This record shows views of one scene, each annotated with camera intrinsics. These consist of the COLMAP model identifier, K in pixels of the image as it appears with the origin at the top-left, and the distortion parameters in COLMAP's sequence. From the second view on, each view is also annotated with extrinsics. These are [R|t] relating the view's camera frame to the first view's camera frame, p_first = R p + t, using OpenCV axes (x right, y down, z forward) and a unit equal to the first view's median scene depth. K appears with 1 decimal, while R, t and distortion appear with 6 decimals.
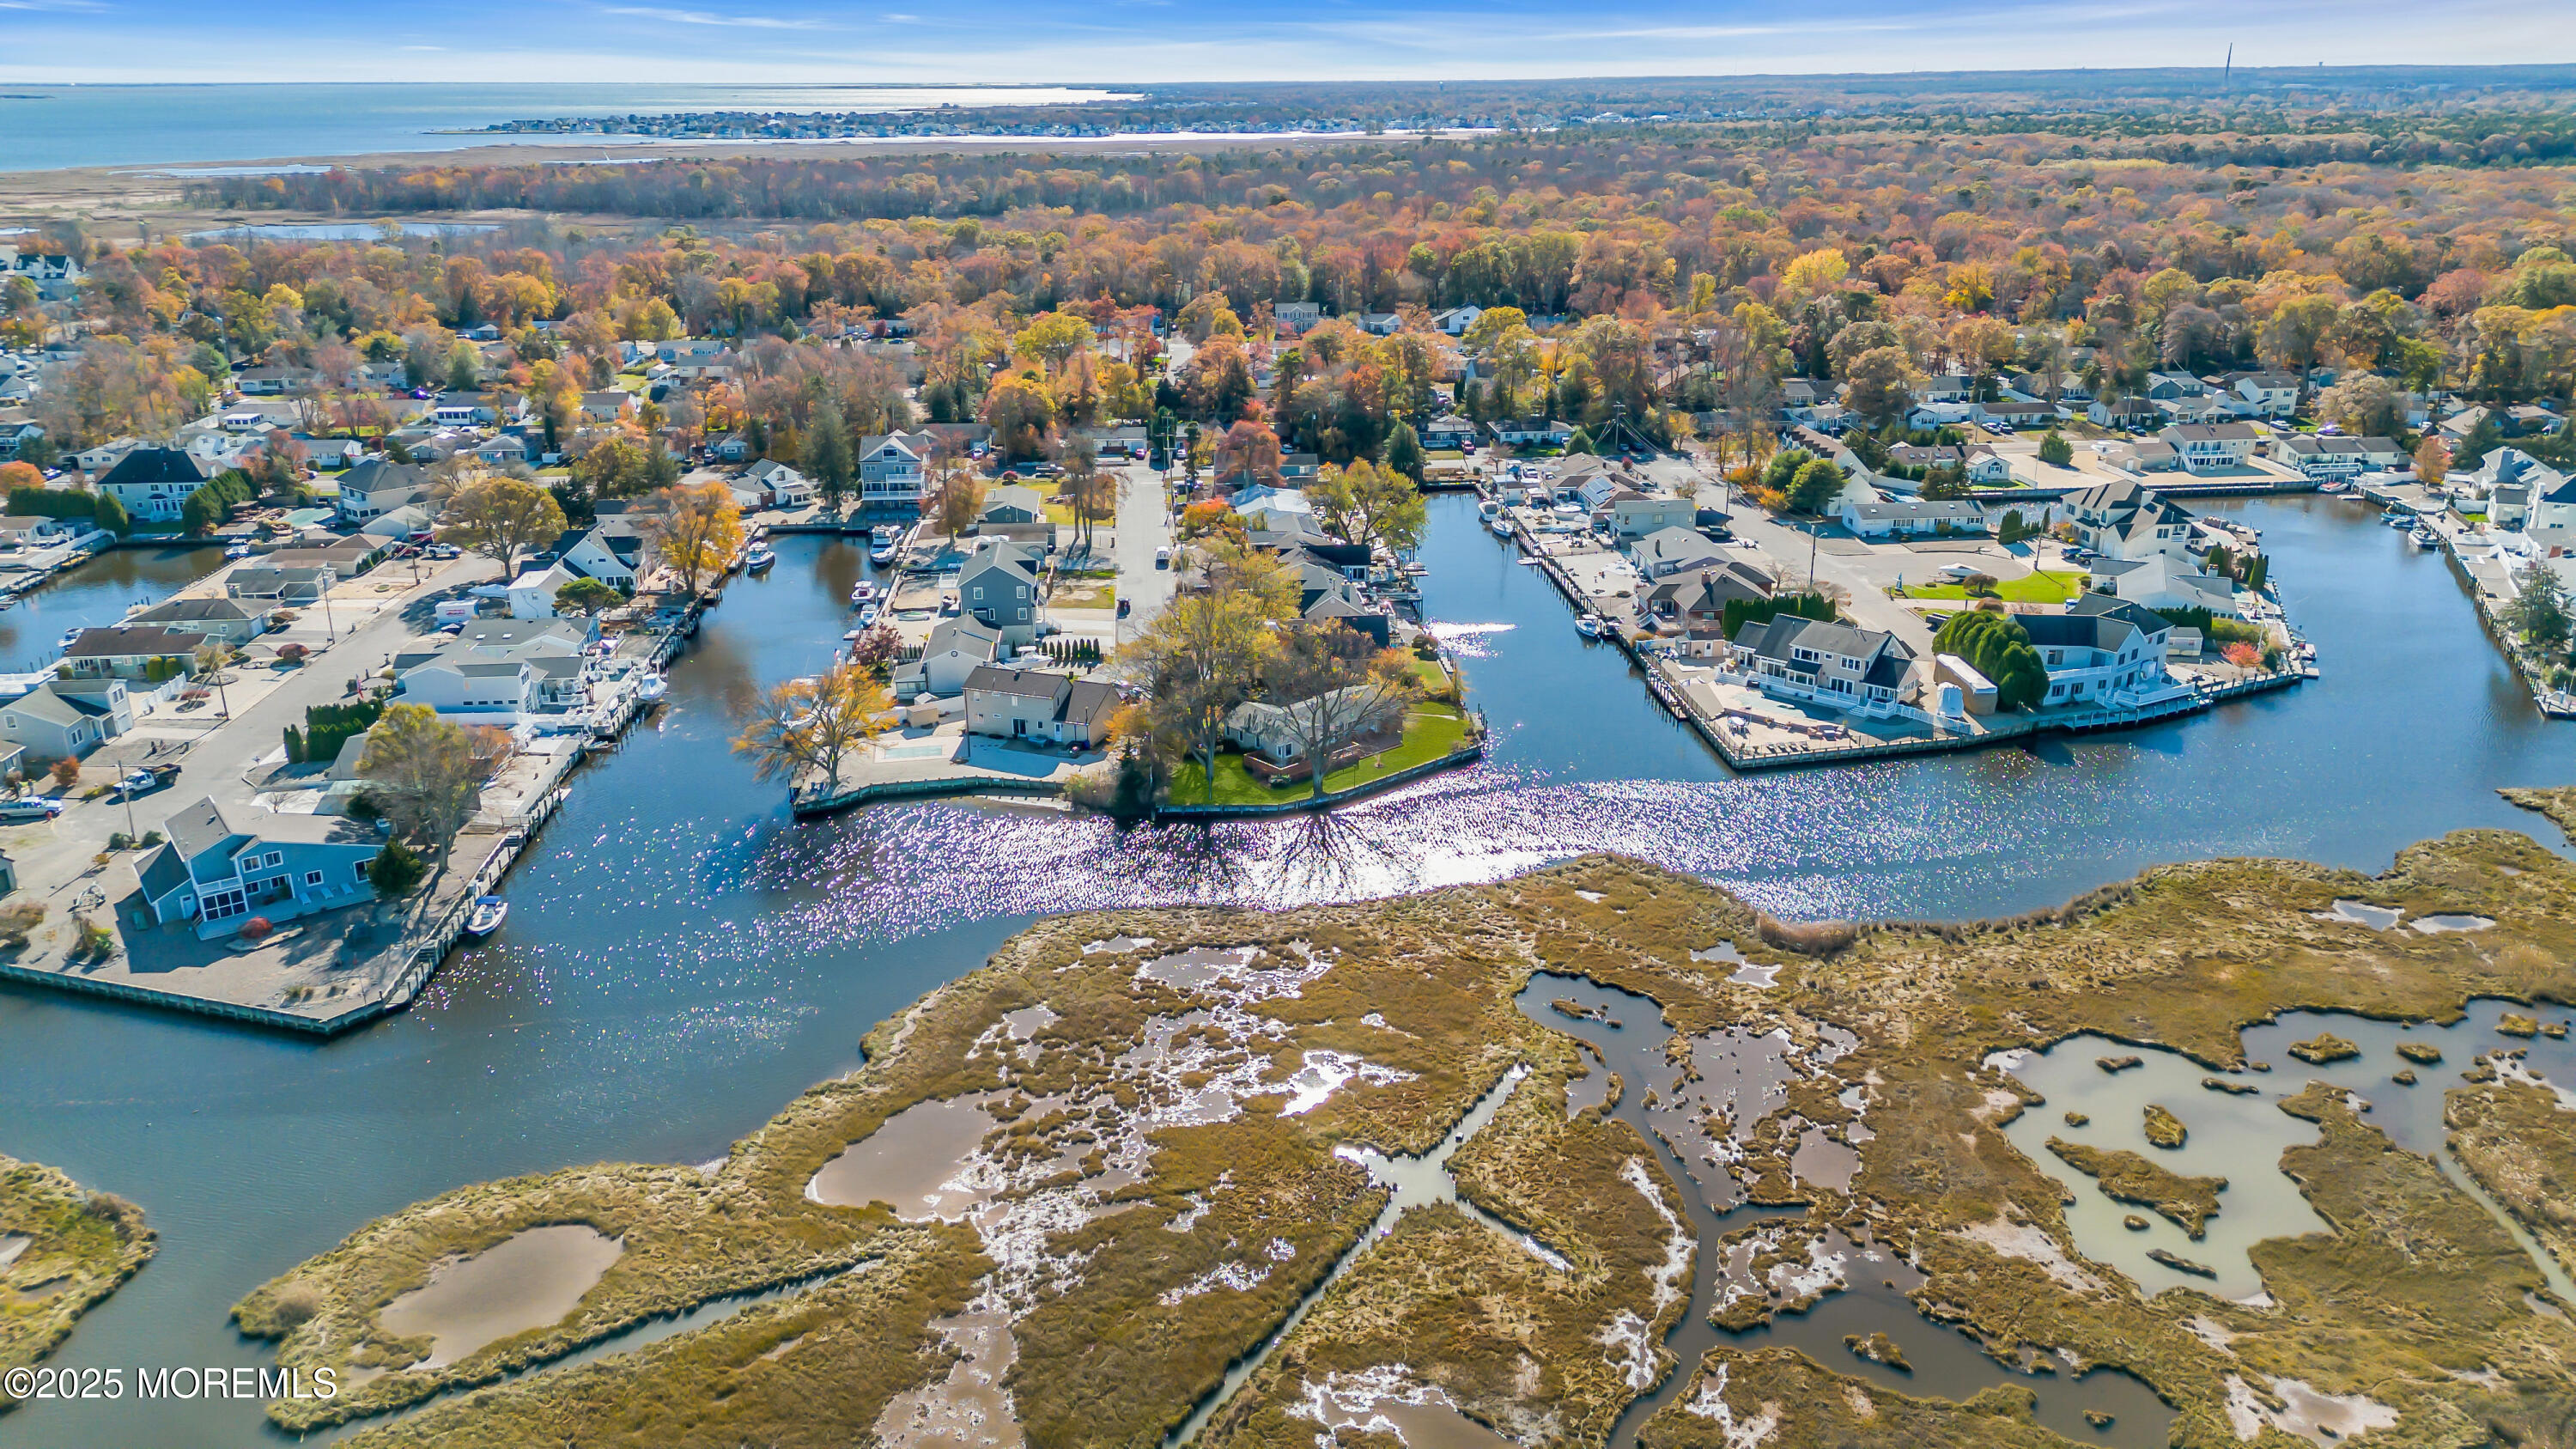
lens RADIAL K [[1810.0, 0, 1293.8], [0, 1810.0, 715.1], [0, 0, 1]] dist [0.085872, -0.085919]
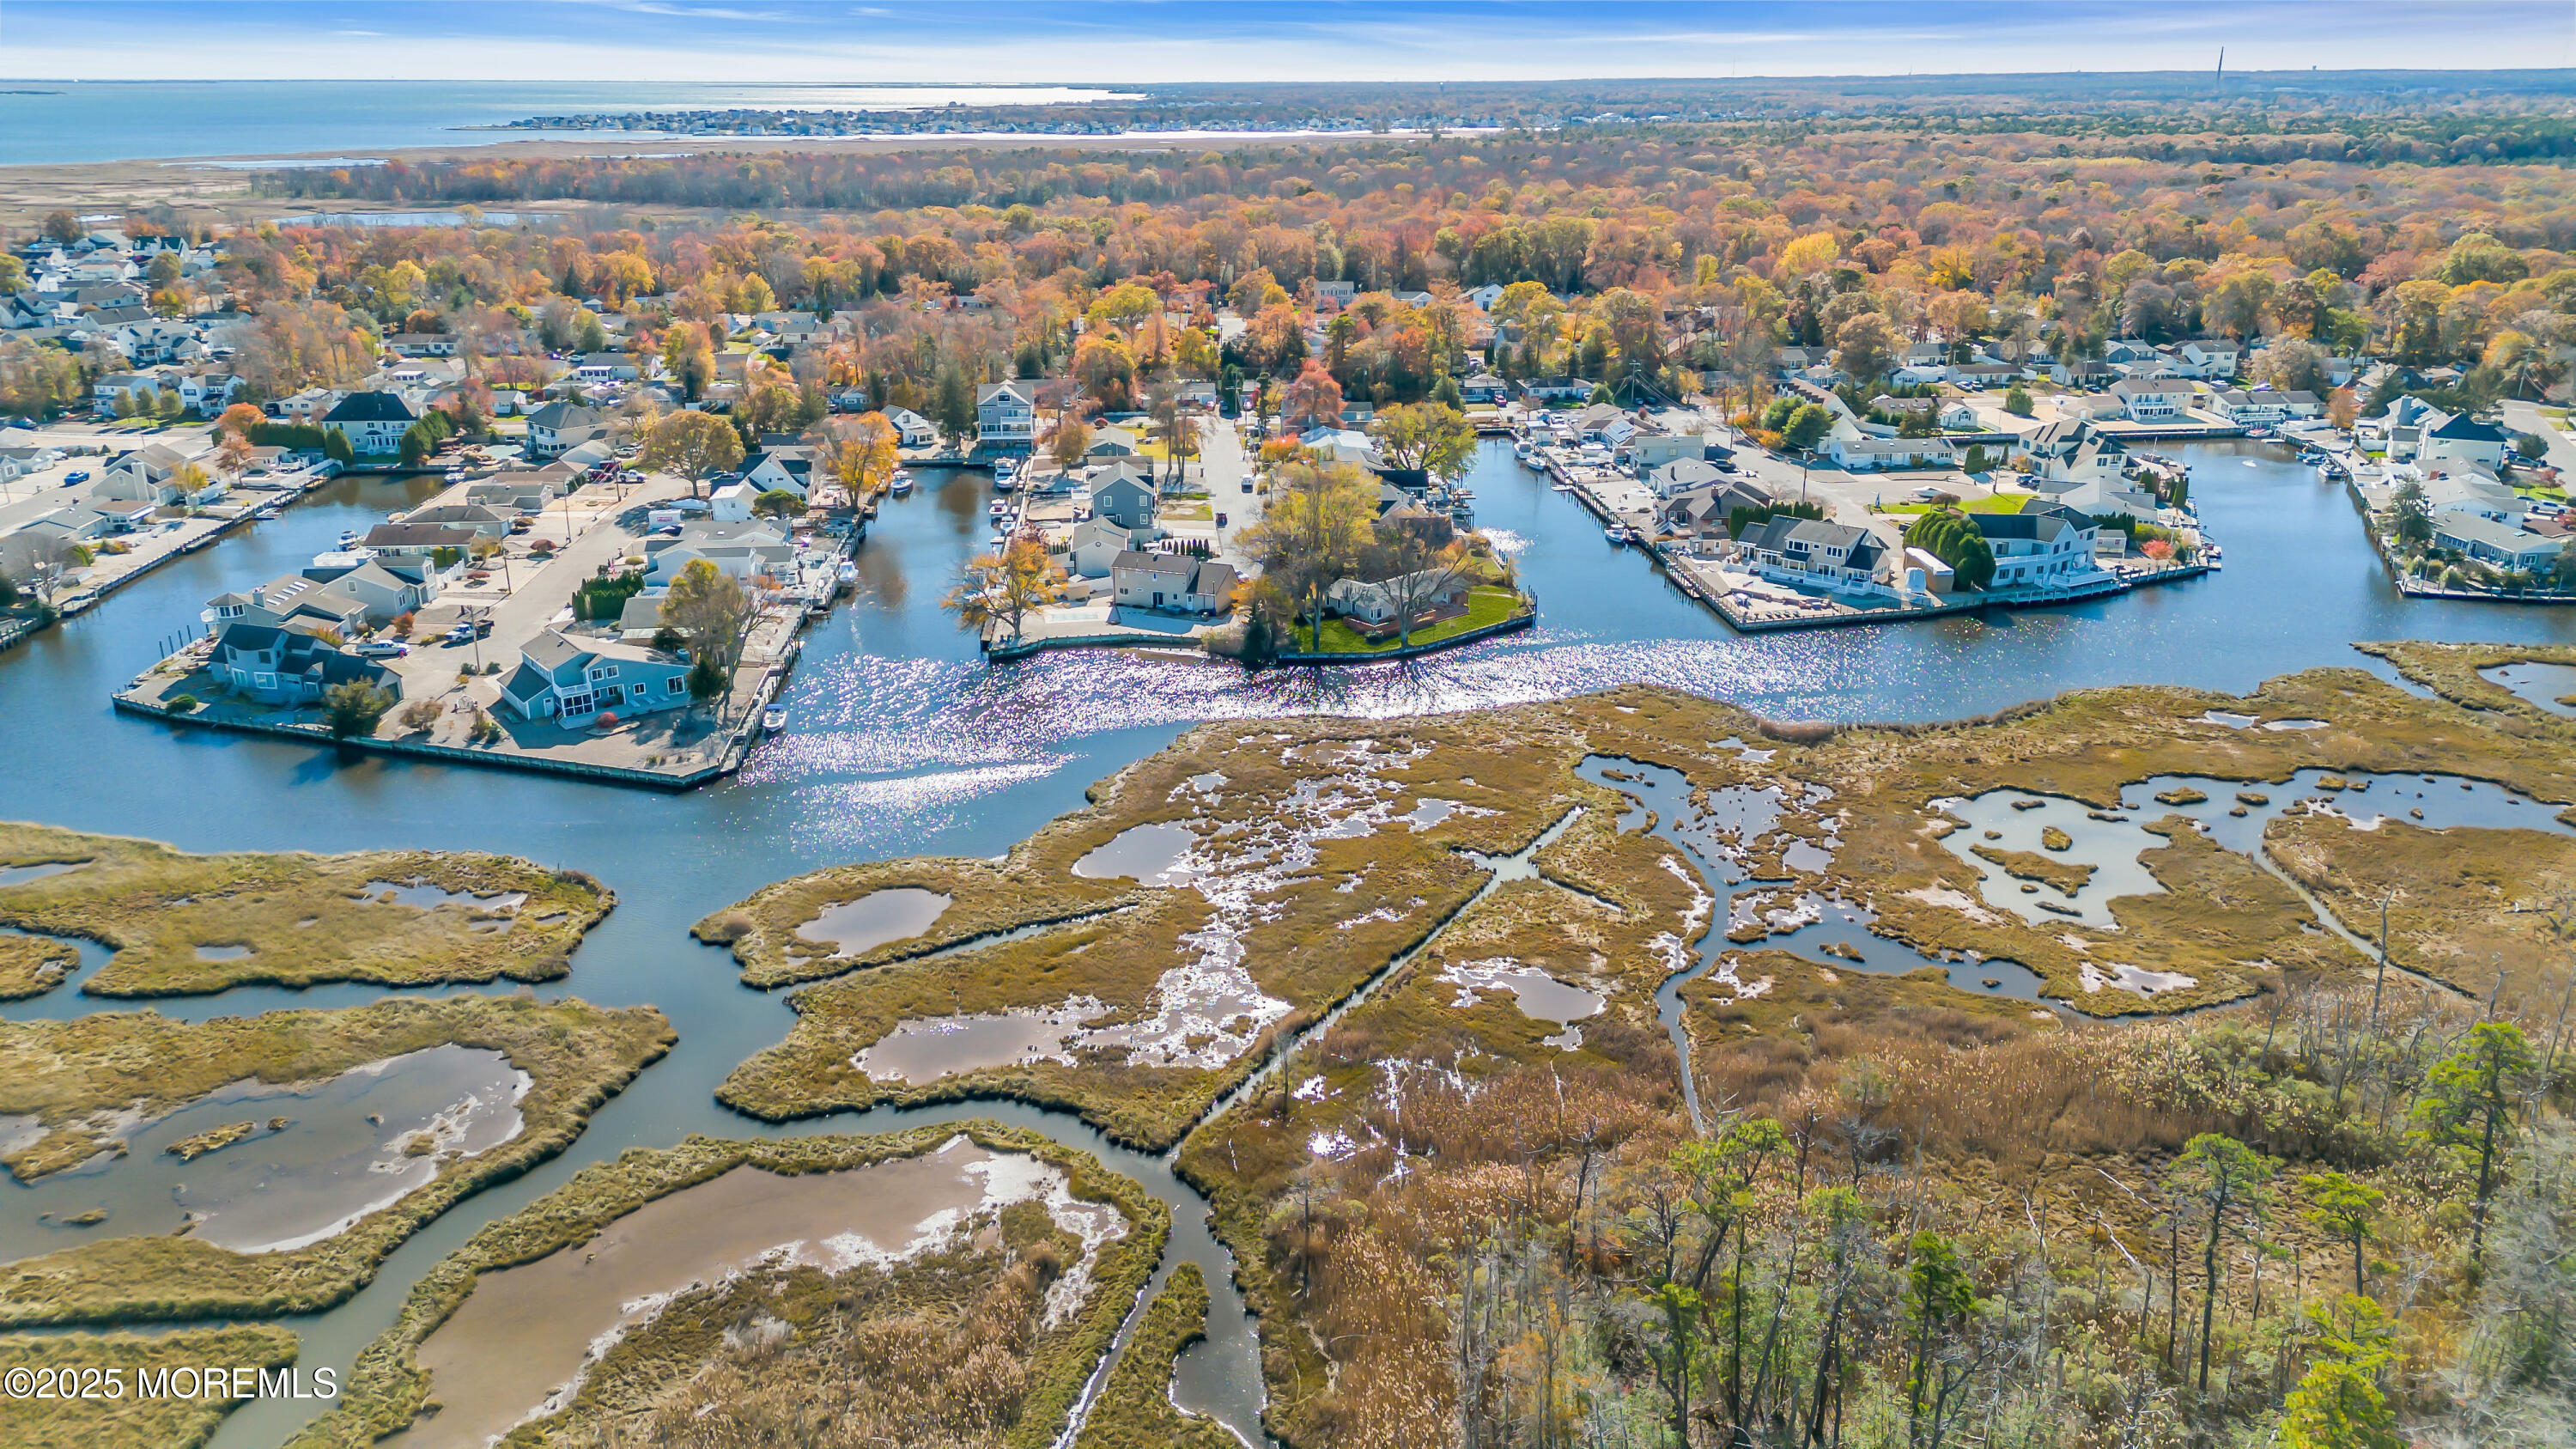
lens RADIAL K [[1810.0, 0, 1293.8], [0, 1810.0, 715.1], [0, 0, 1]] dist [0.085872, -0.085919]
pose [[0.999995, 0.002589, 0.002060, -0.056190], [-0.002588, 0.999997, -0.000369, 0.078949], [-0.002061, 0.000363, 0.999998, -0.210713]]
